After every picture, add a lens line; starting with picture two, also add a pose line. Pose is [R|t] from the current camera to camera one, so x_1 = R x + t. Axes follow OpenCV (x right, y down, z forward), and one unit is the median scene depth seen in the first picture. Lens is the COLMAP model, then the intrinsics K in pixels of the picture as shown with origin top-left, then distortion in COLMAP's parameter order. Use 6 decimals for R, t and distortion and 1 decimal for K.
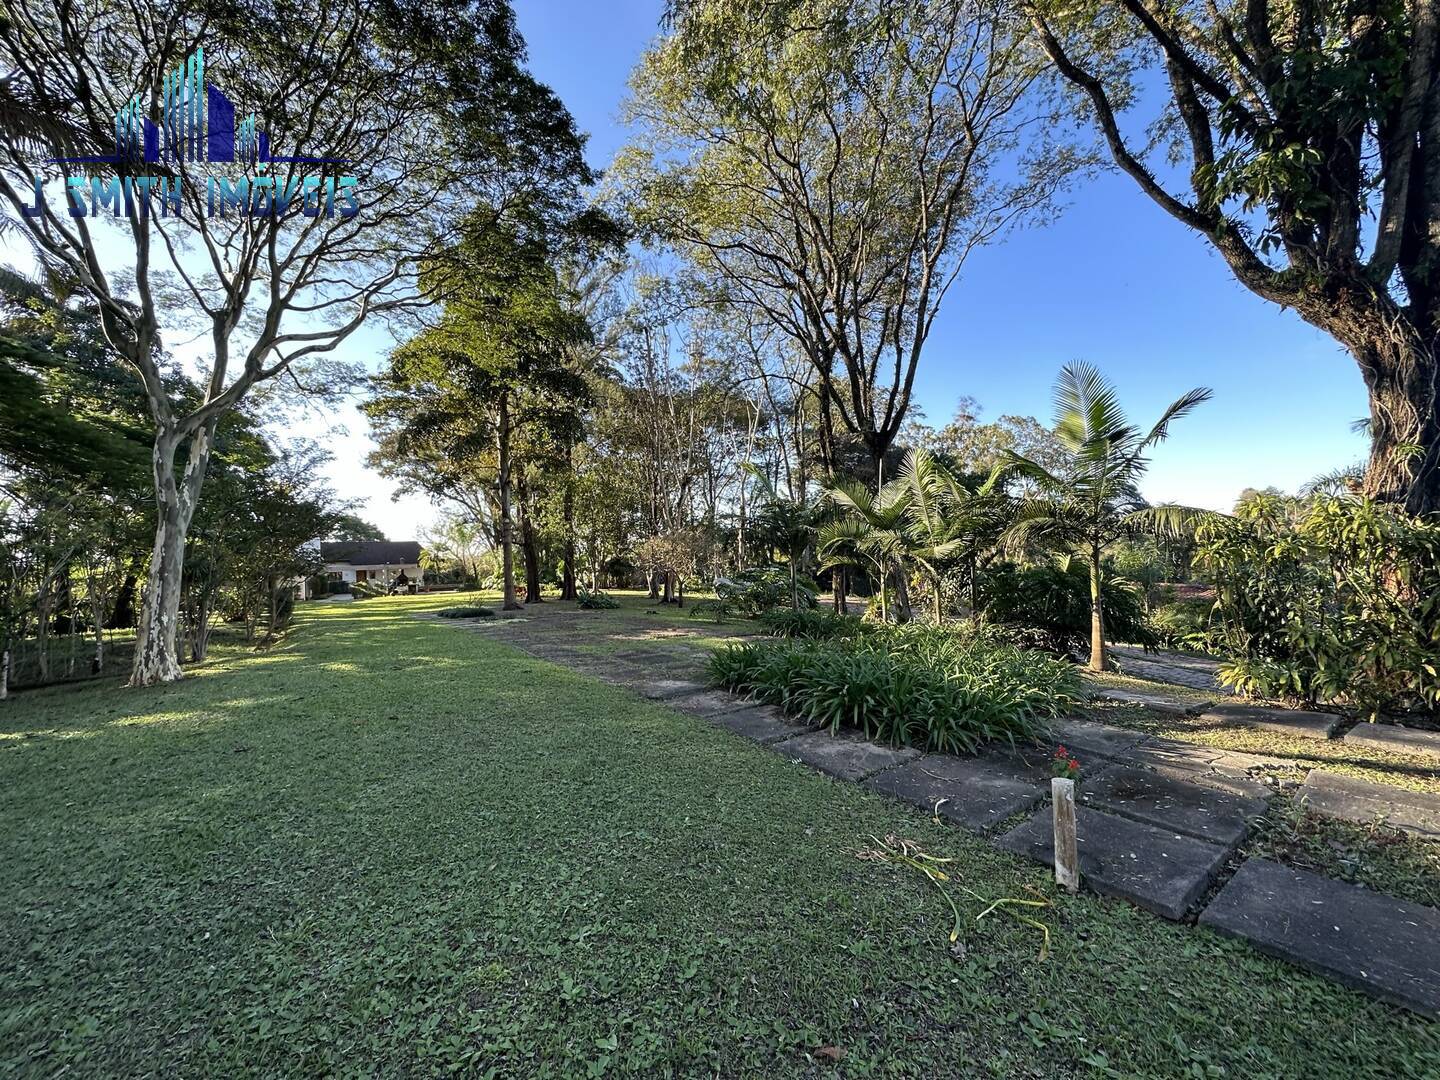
lens RADIAL K [[580.6, 0, 715.8], [0, 580.6, 541.3], [0, 0, 1]] dist [-0.000994, -0.000011]
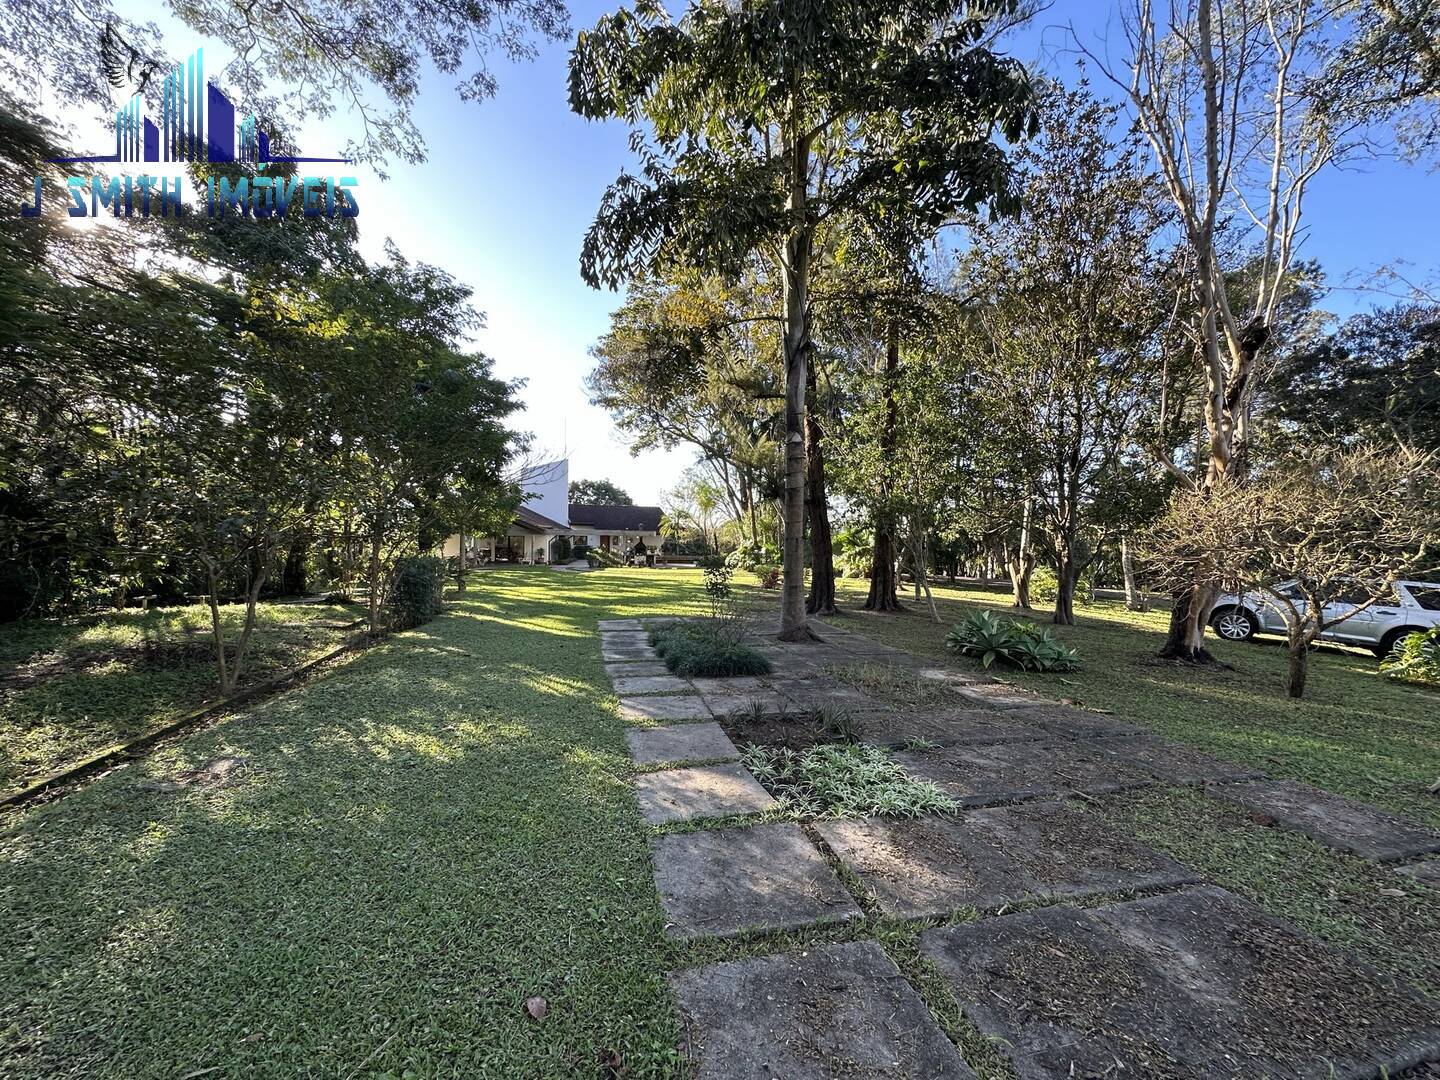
lens RADIAL K [[580.6, 0, 719.8], [0, 580.6, 541.5], [0, 0, 1]] dist [-0.000994, -0.000011]
pose [[0.925383, 0.054062, -0.375158, -0.096460], [-0.039152, 0.998115, 0.047258, 0.009085], [0.377006, -0.029043, 0.925755, 0.224984]]
